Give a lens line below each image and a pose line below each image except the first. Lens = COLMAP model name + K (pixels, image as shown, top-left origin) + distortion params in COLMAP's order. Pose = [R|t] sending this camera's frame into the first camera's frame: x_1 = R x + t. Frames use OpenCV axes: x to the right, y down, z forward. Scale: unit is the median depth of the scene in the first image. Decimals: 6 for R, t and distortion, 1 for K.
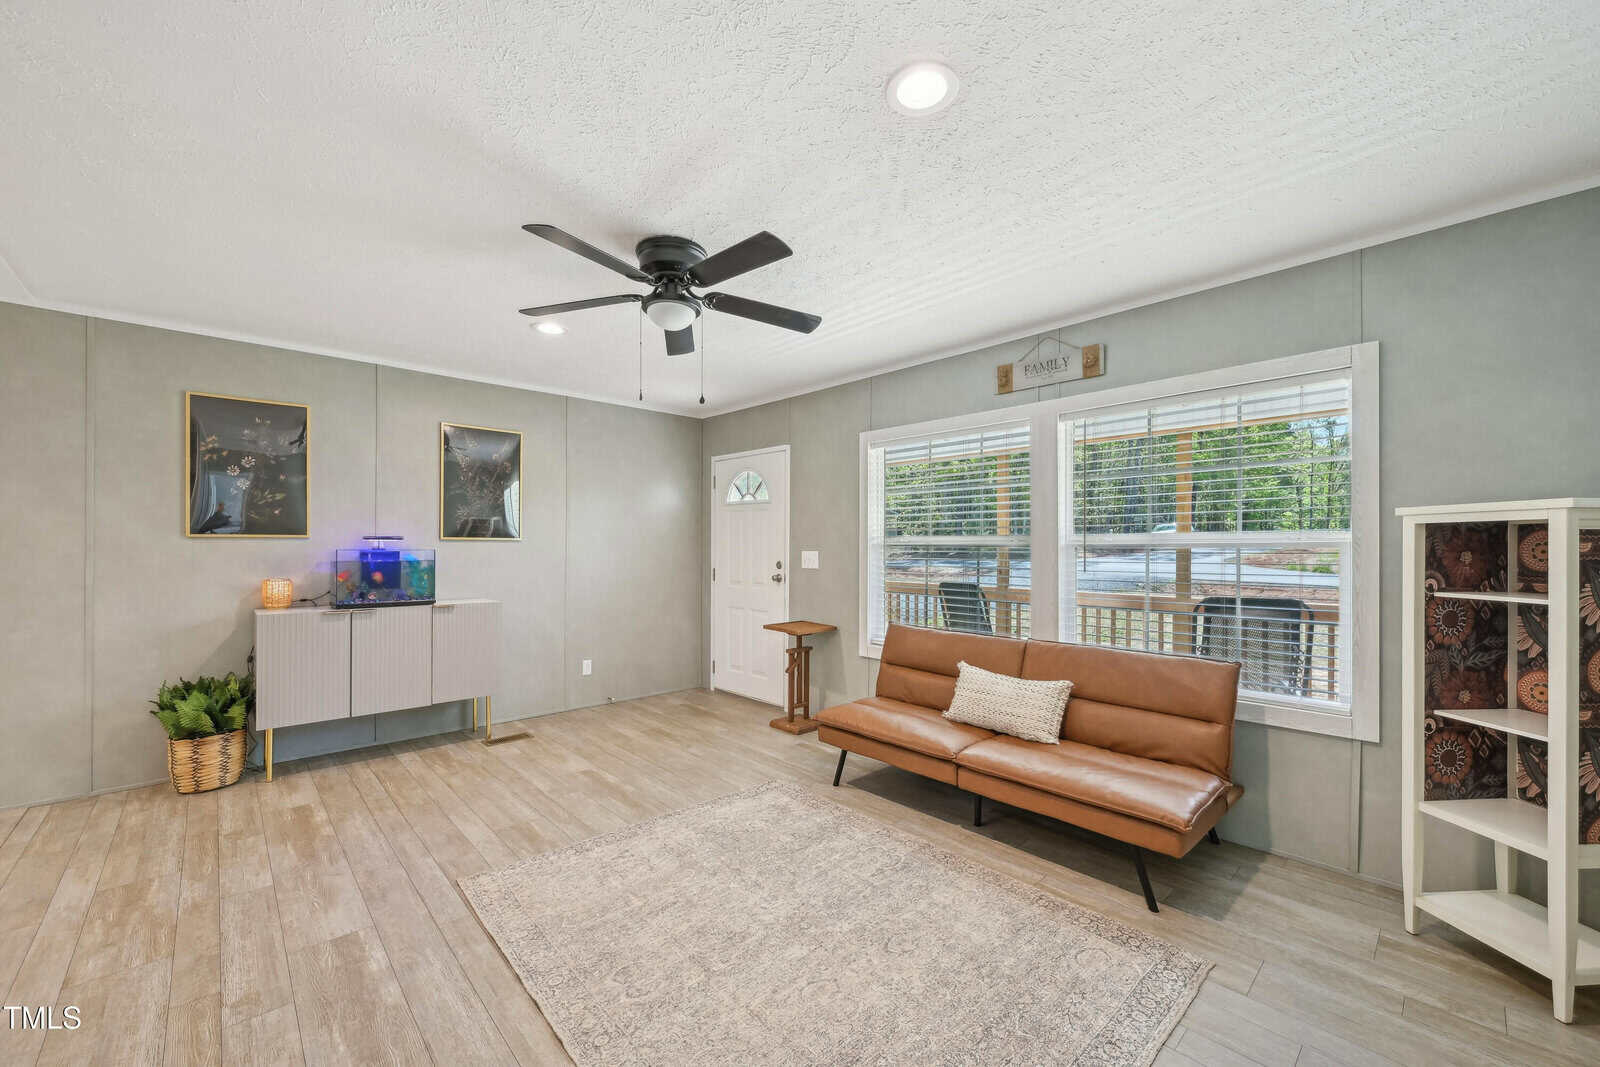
lens RADIAL K [[632.2, 0, 797.9], [0, 632.2, 545.6], [0, 0, 1]] dist [-0.000827, 0.000314]
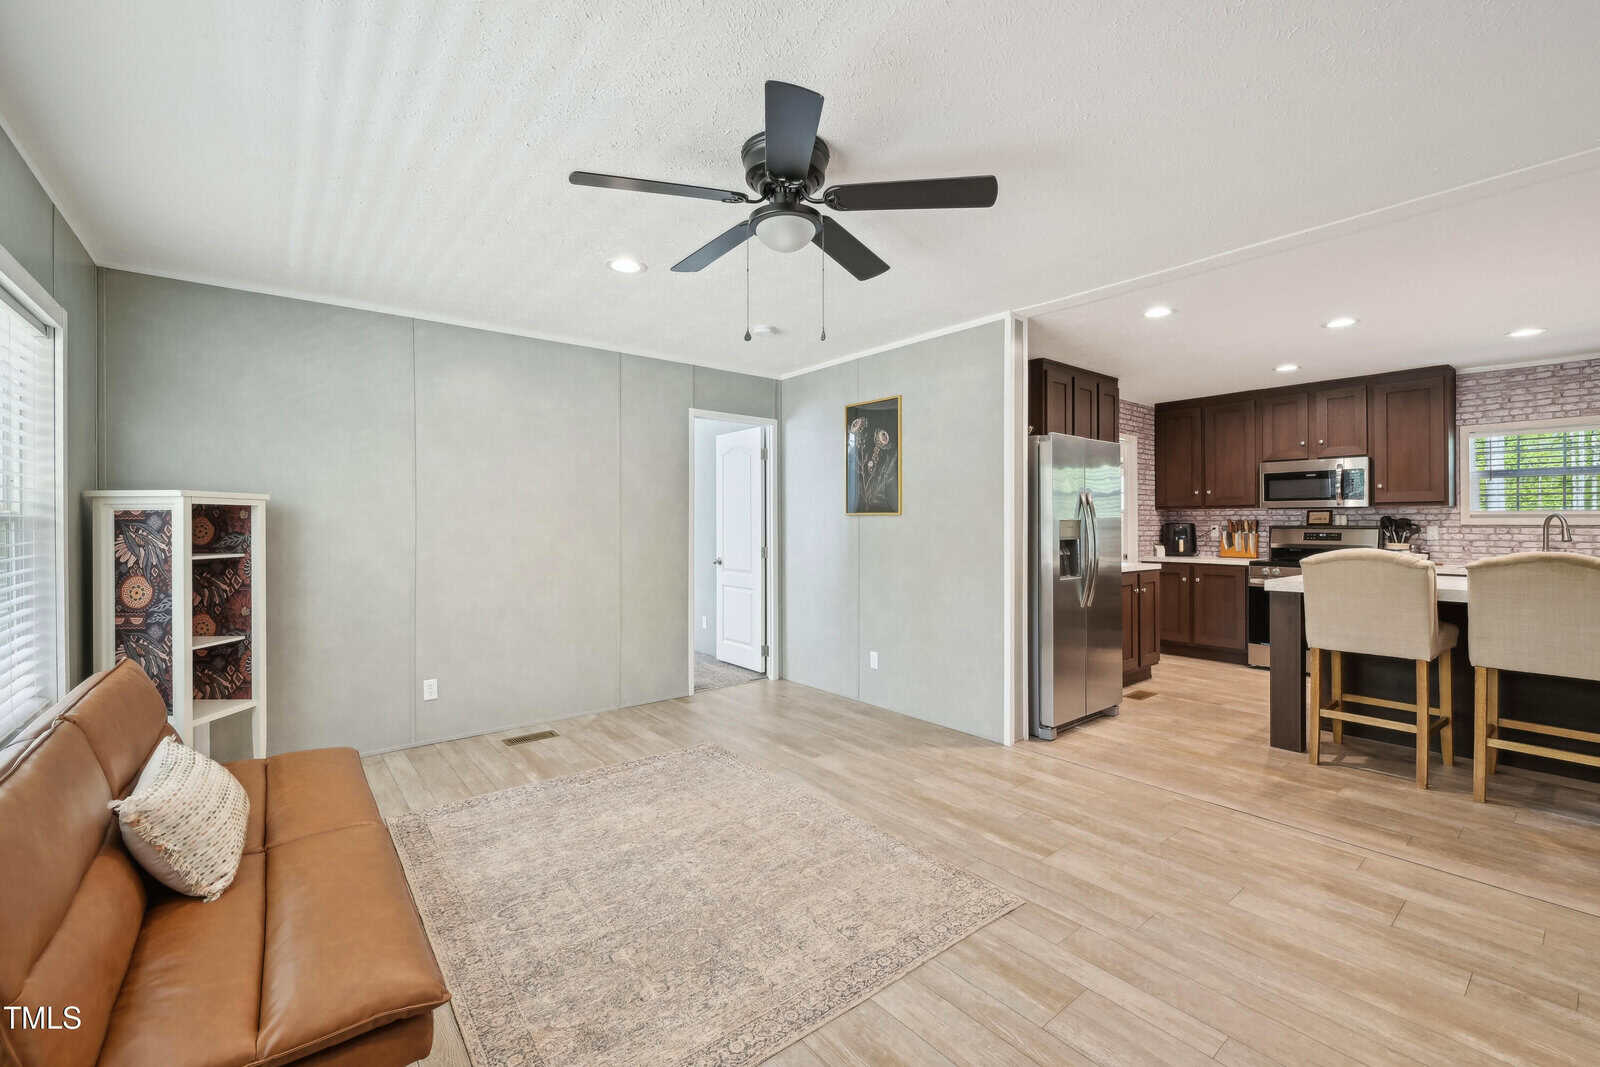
lens RADIAL K [[667.2, 0, 802.9], [0, 667.2, 523.3], [0, 0, 1]] dist [-0.001174, 0.000027]
pose [[-0.997767, -0.000465, 0.066795, -0.249312], [-0.000460, 1.000000, 0.000088, 0.003579], [-0.066795, 0.000057, -0.997767, 1.648739]]
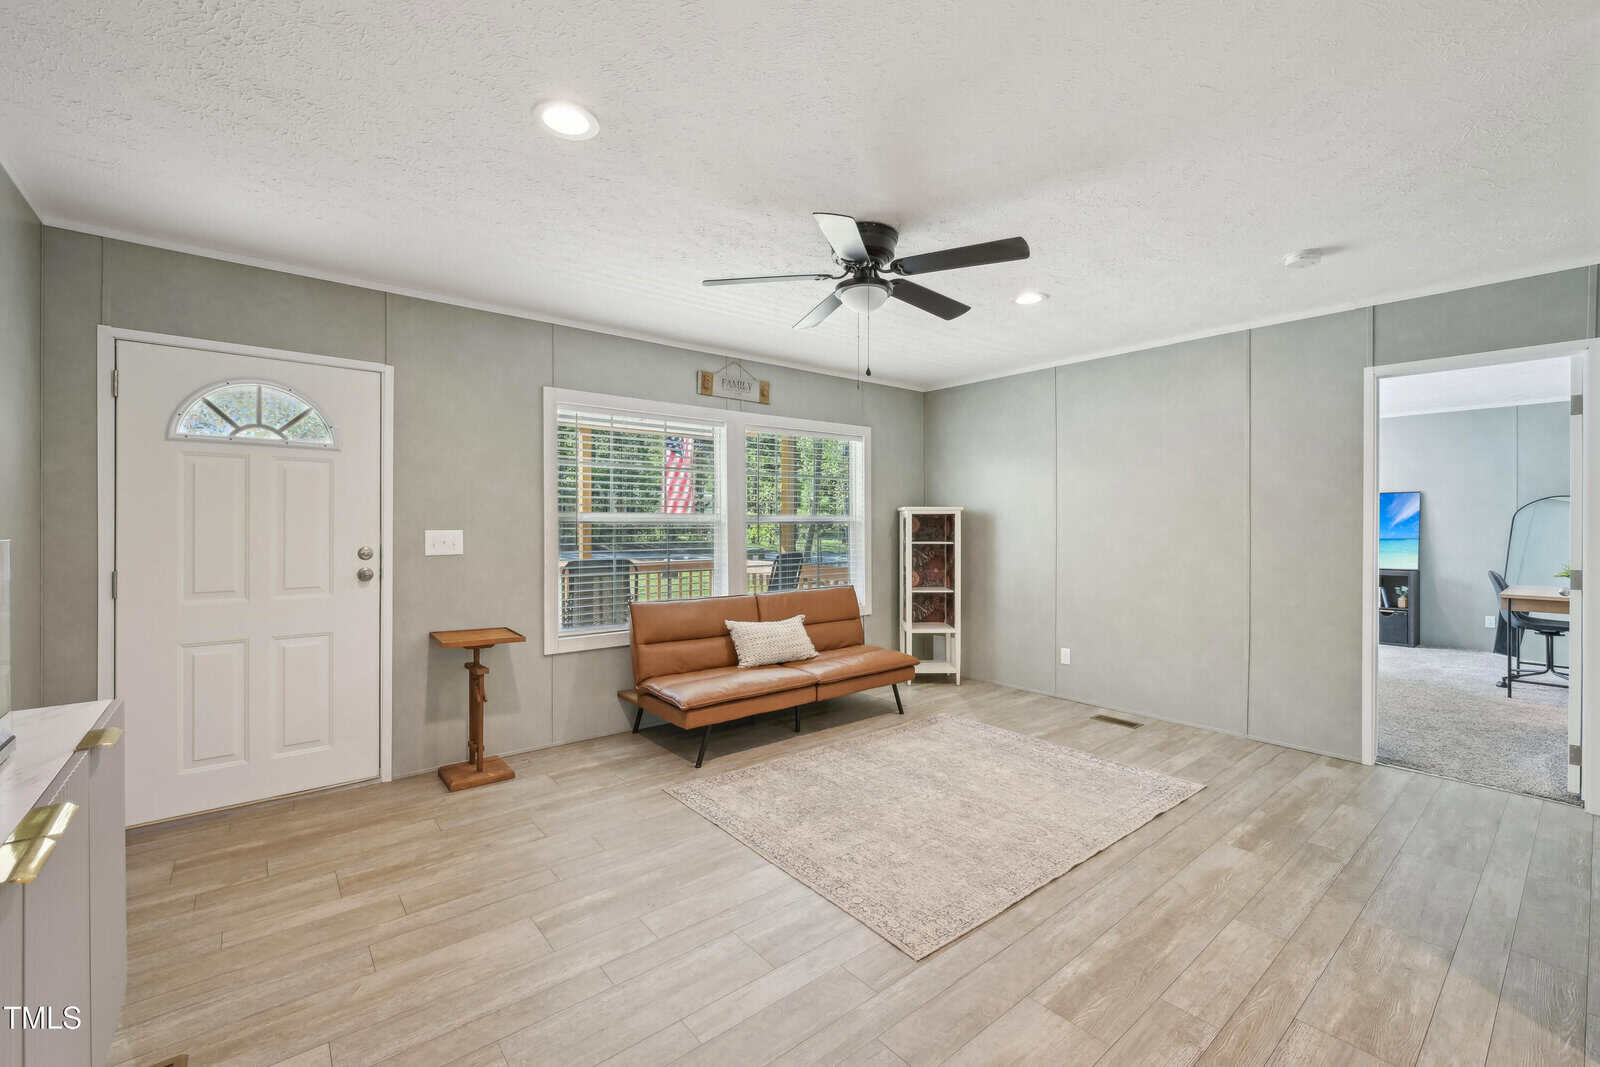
lens RADIAL K [[667.2, 0, 804.5], [0, 667.2, 525.1], [0, 0, 1]] dist [-0.001174, 0.000027]
pose [[0.053972, -0.005399, 0.998528, -1.148608], [-0.002193, 0.999982, 0.005525, -0.003467], [-0.998540, -0.002488, 0.053959, 0.928890]]
